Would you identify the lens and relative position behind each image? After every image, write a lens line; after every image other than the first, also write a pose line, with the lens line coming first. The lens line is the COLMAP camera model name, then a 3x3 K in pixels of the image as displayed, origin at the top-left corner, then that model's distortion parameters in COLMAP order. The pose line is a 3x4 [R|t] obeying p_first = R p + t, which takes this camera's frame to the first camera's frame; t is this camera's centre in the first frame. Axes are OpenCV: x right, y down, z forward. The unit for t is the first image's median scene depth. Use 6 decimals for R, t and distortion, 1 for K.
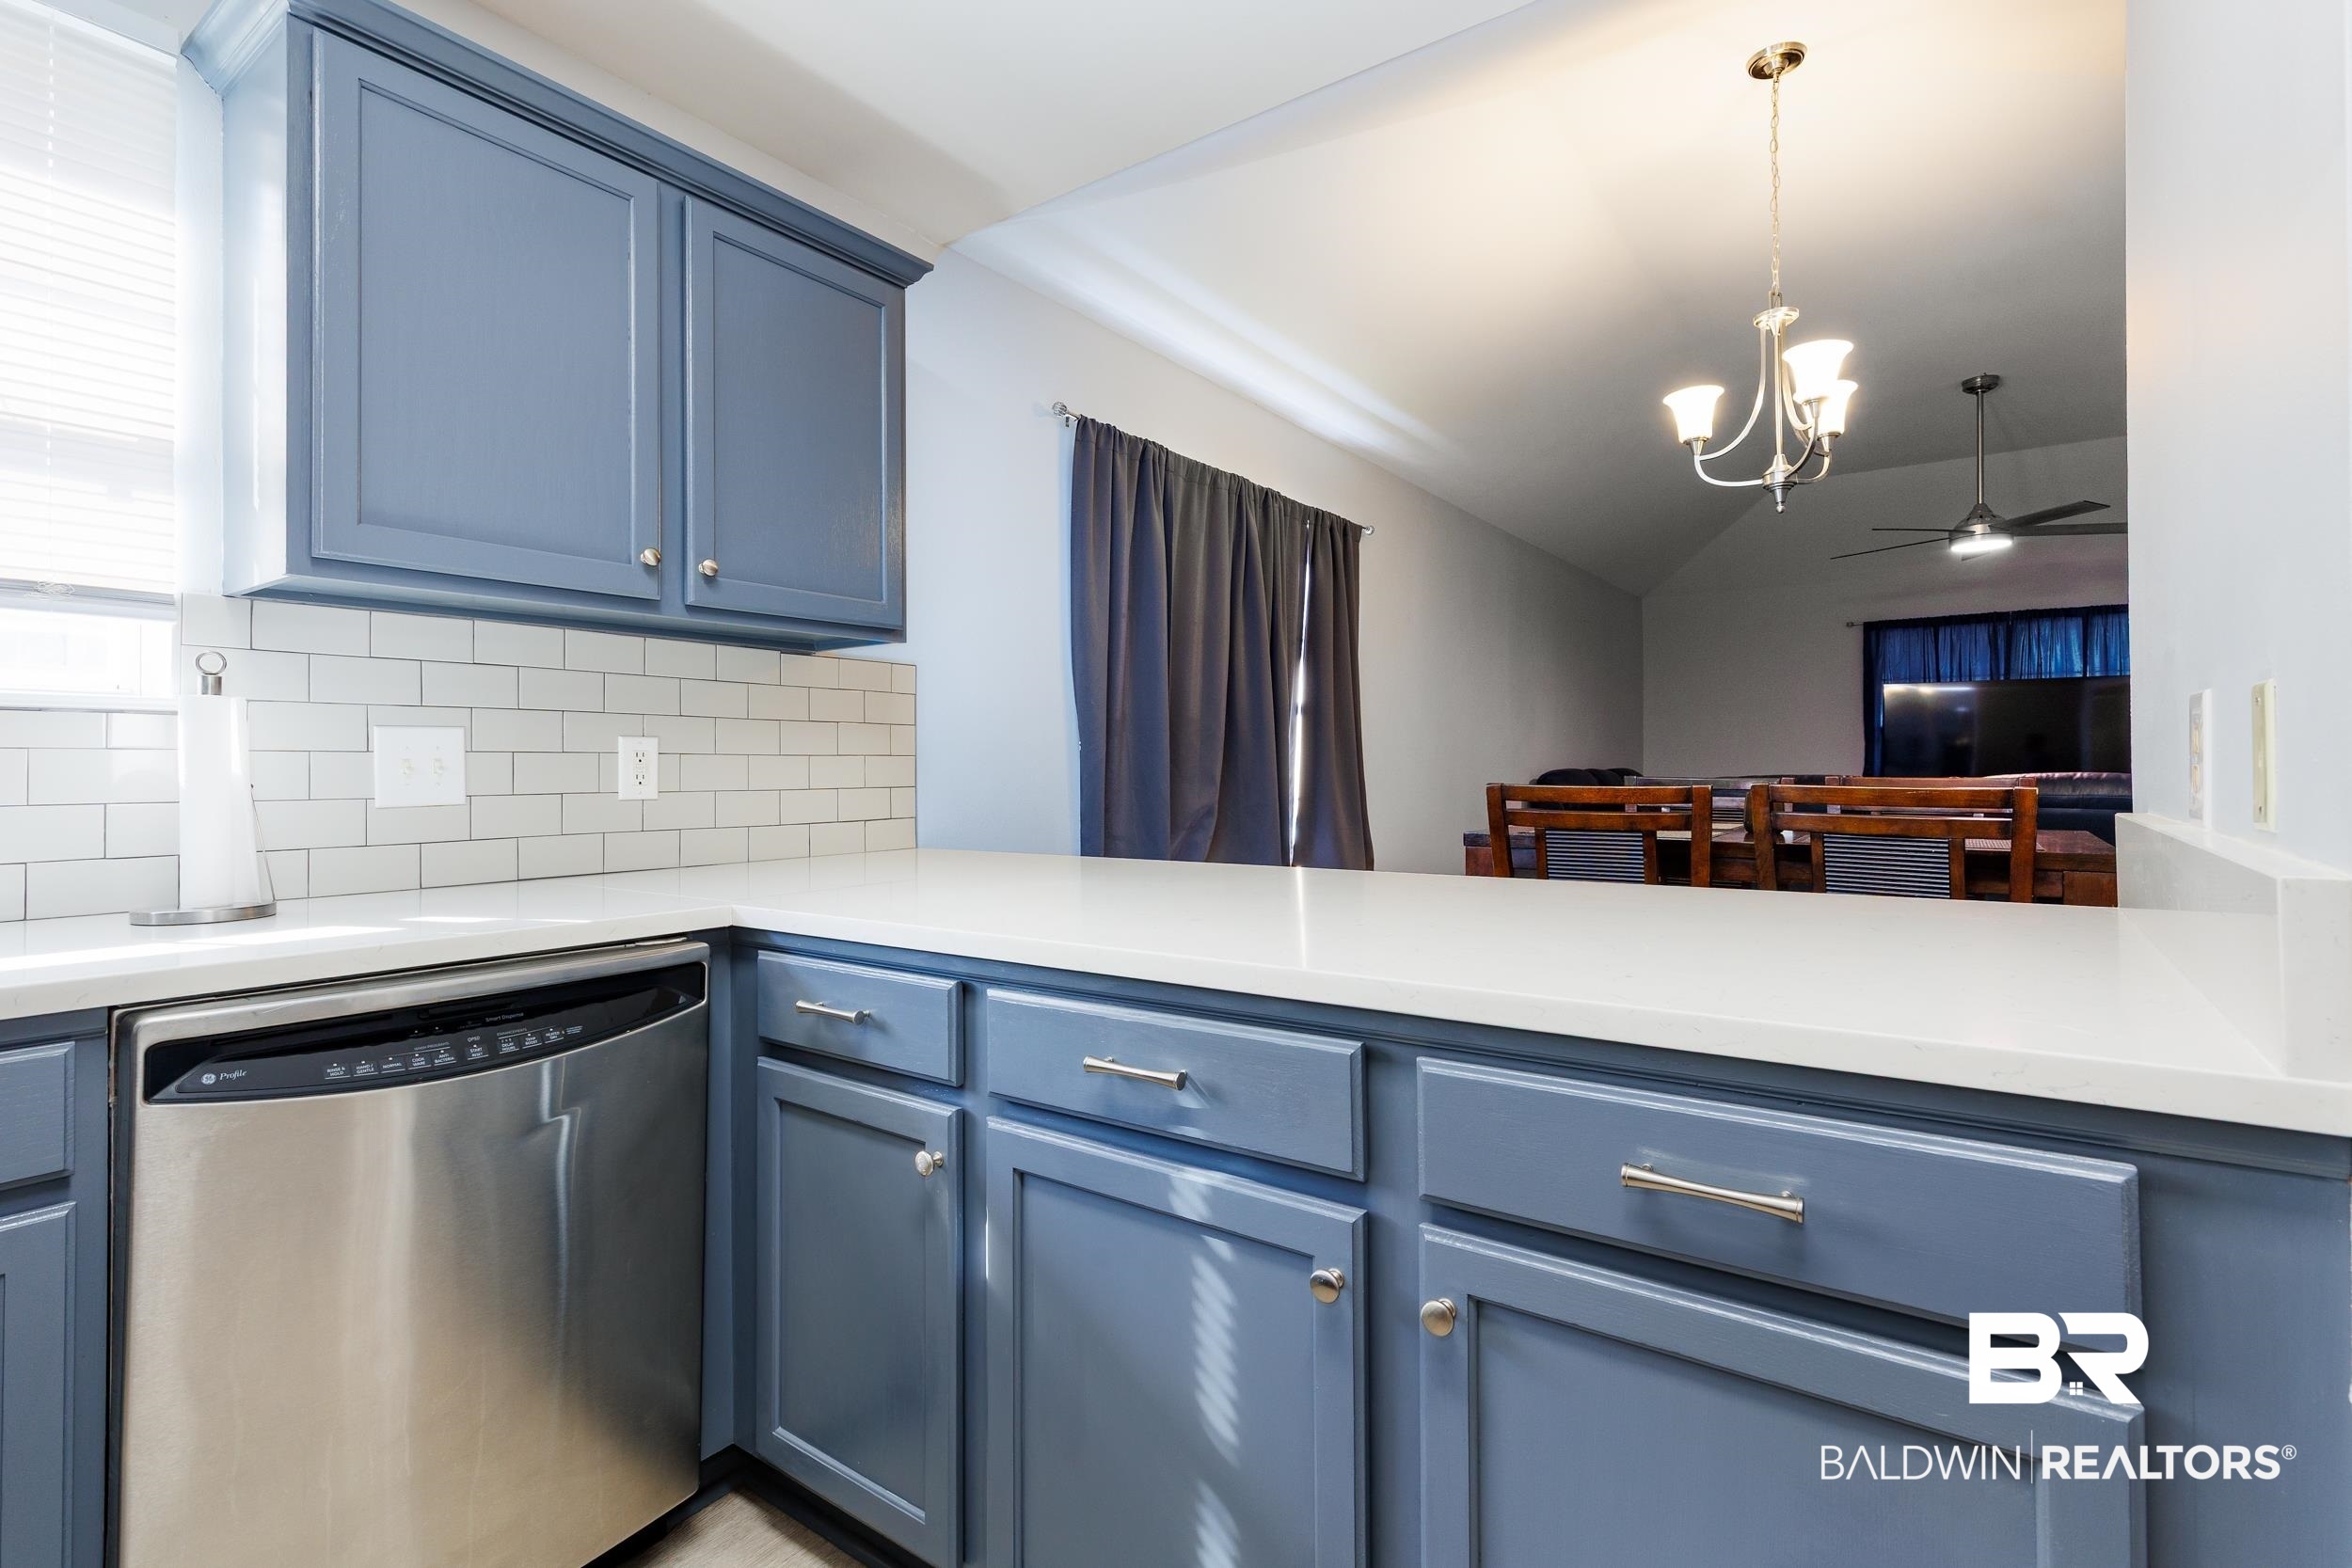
lens RADIAL K [[1077.5, 0, 1162.4], [0, 1077.5, 760.3], [0, 0, 1]] dist [-0.000874, -0.000360]
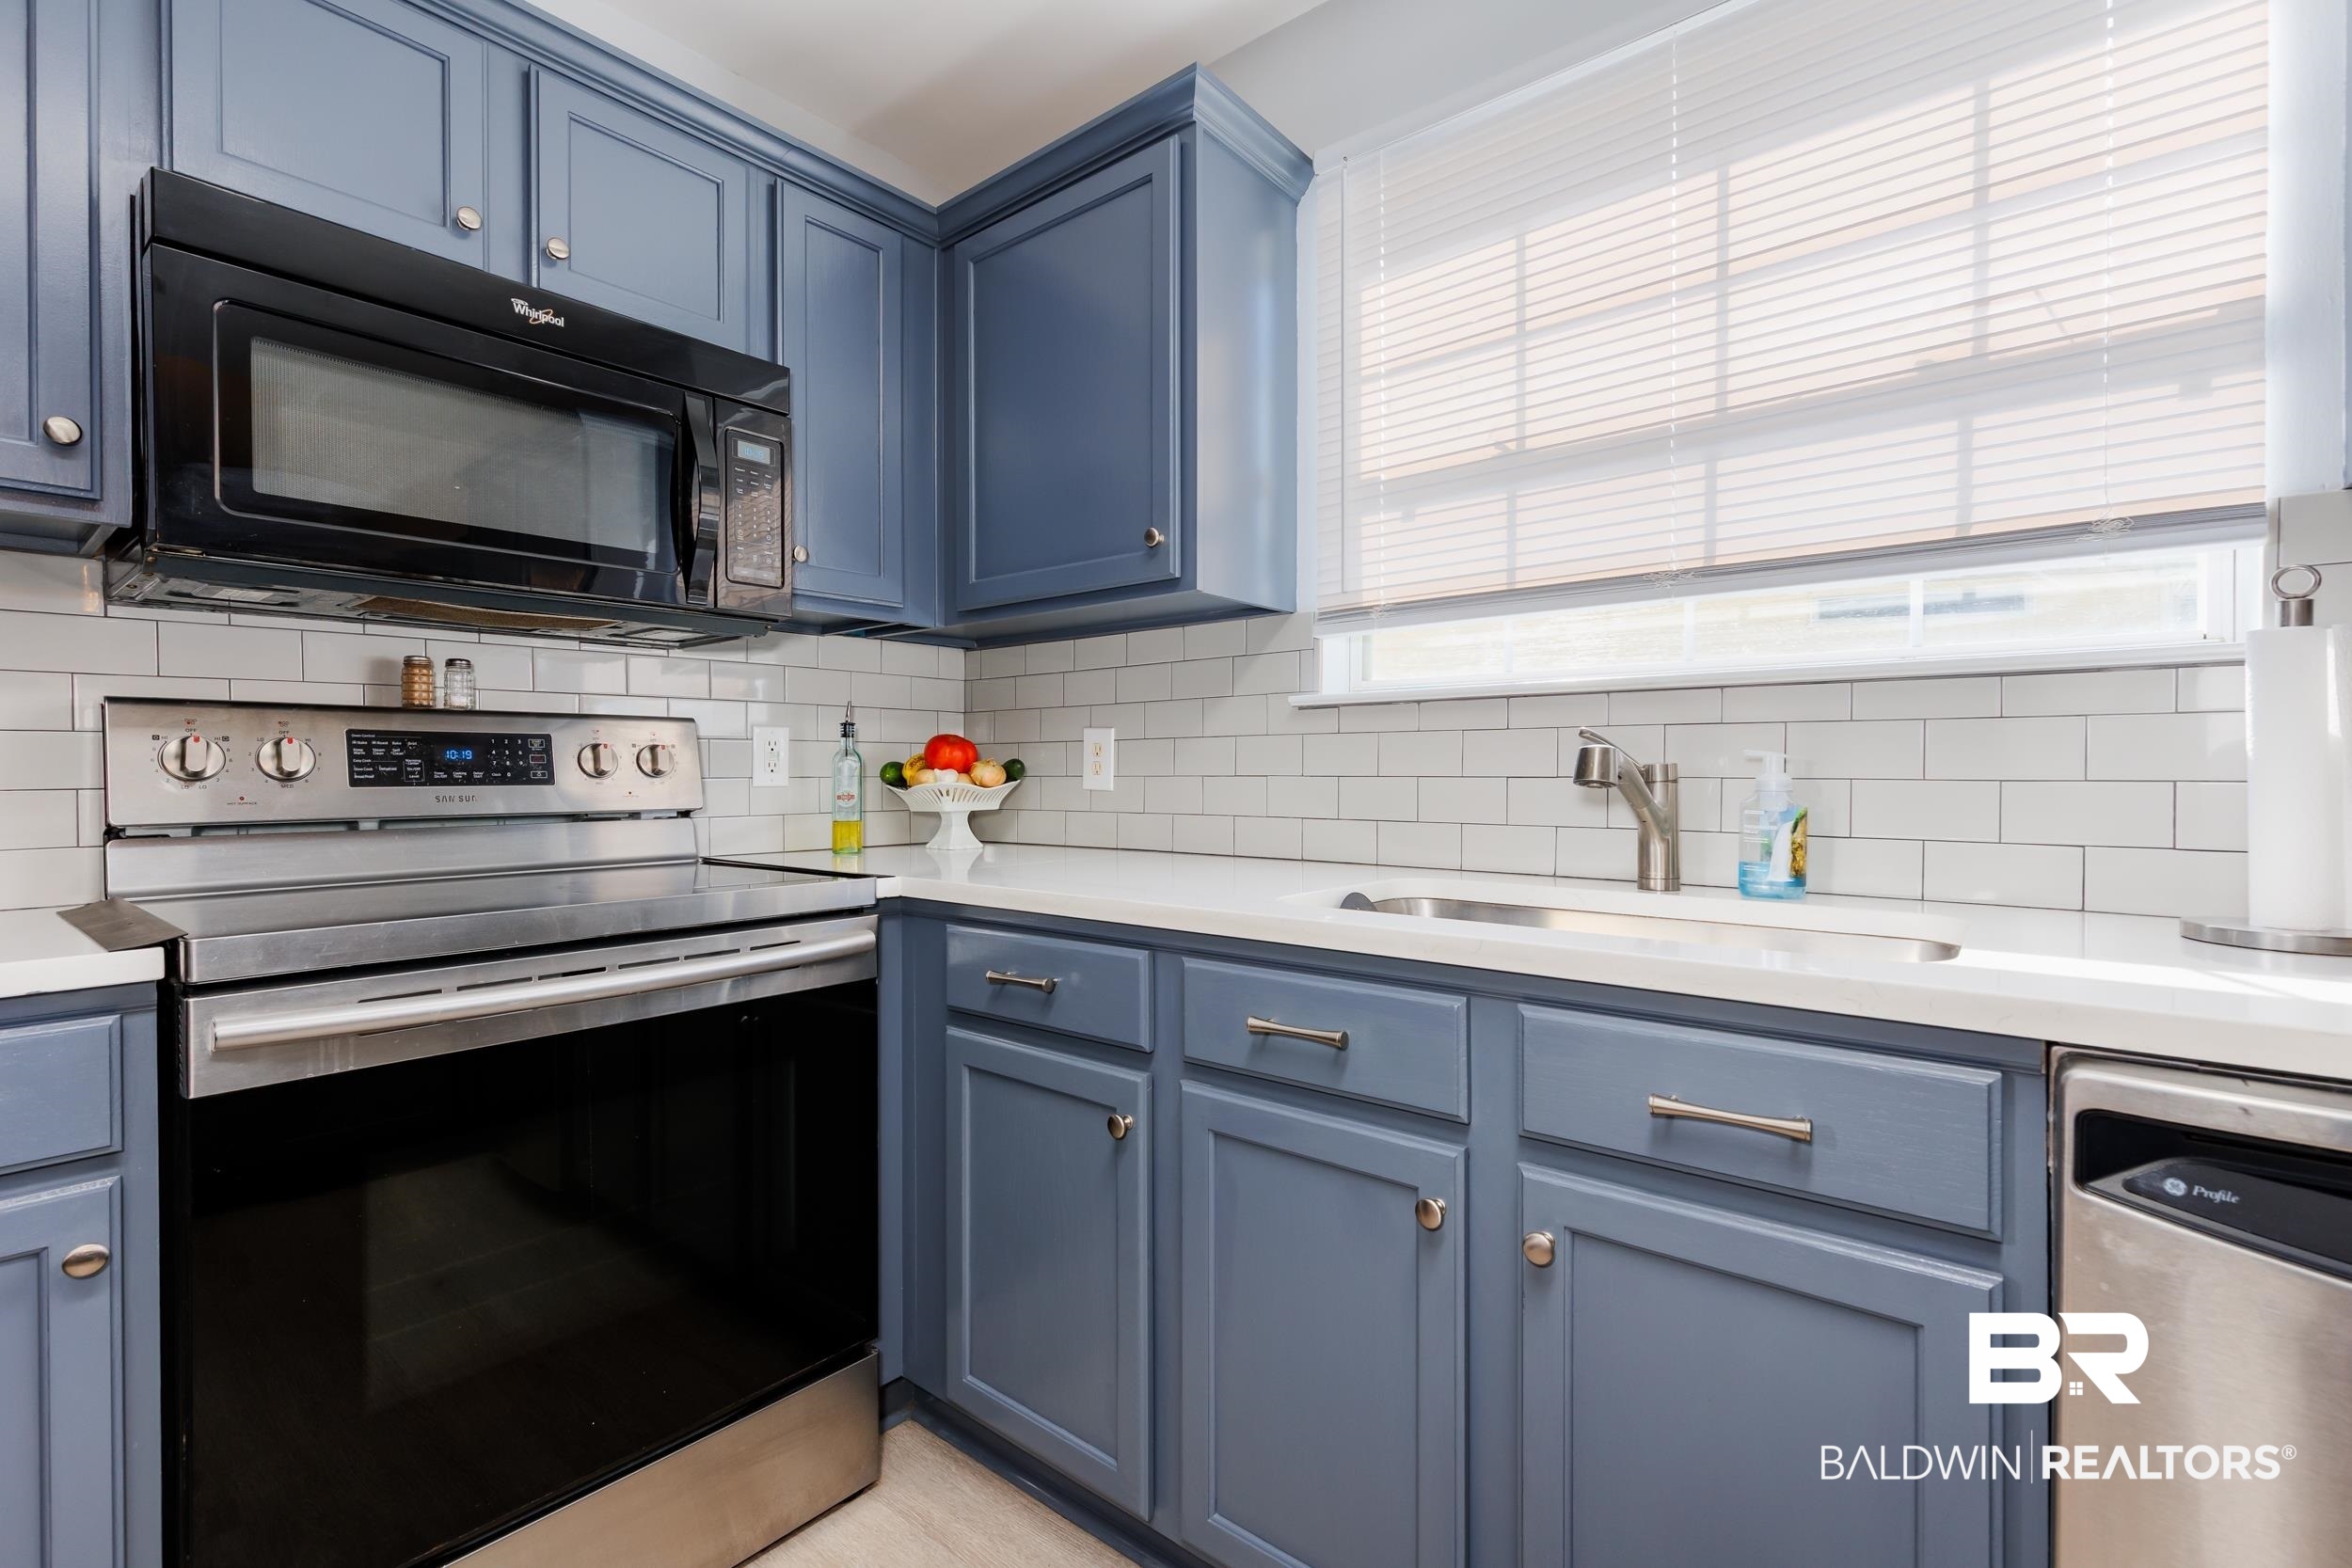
lens RADIAL K [[1054.3, 0, 1198.5], [0, 1054.3, 786.9], [0, 0, 1]] dist [0.002077, -0.000346]
pose [[-0.060909, 0.017710, -0.997986, -0.153277], [0.007325, 0.999824, 0.017295, 0.025906], [0.998116, -0.006257, -0.061028, 0.329288]]
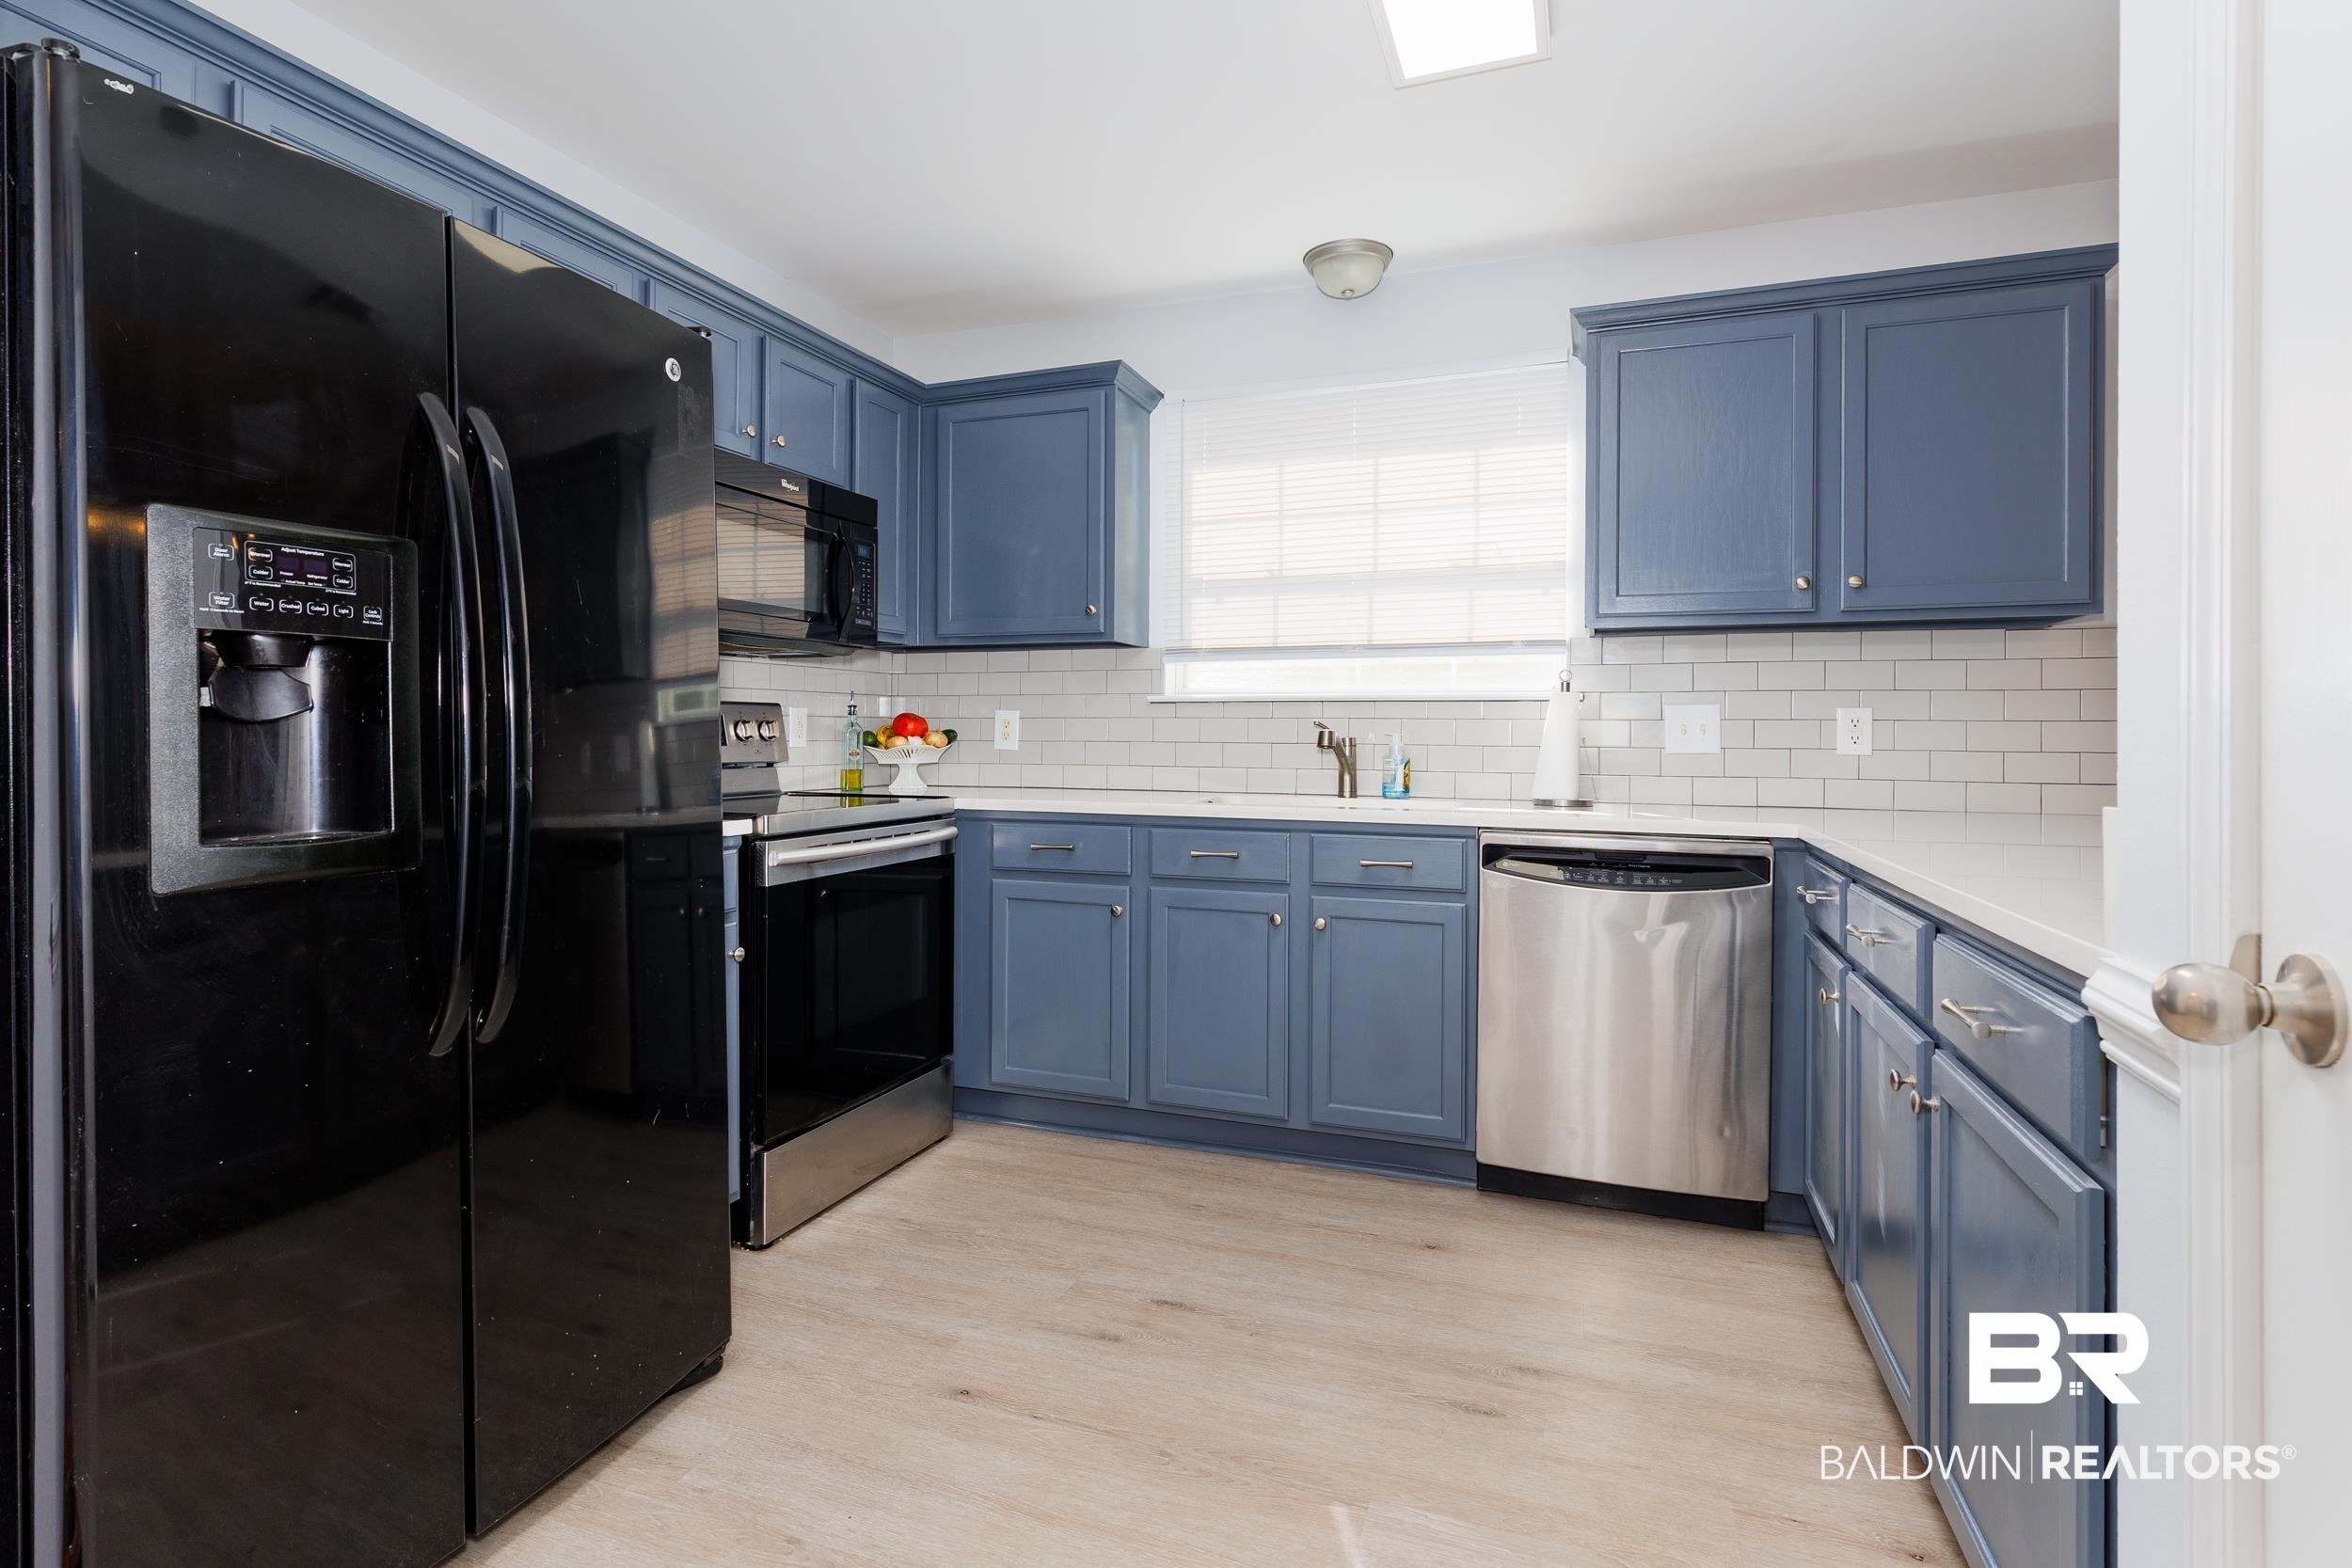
lens RADIAL K [[1077.5, 0, 1162.4], [0, 1077.5, 760.3], [0, 0, 1]] dist [-0.000874, -0.000360]
pose [[0.241970, 0.029535, -0.969834, 0.854016], [-0.000220, 0.999538, 0.030385, 0.004202], [0.970284, -0.007139, 0.241865, -0.193114]]
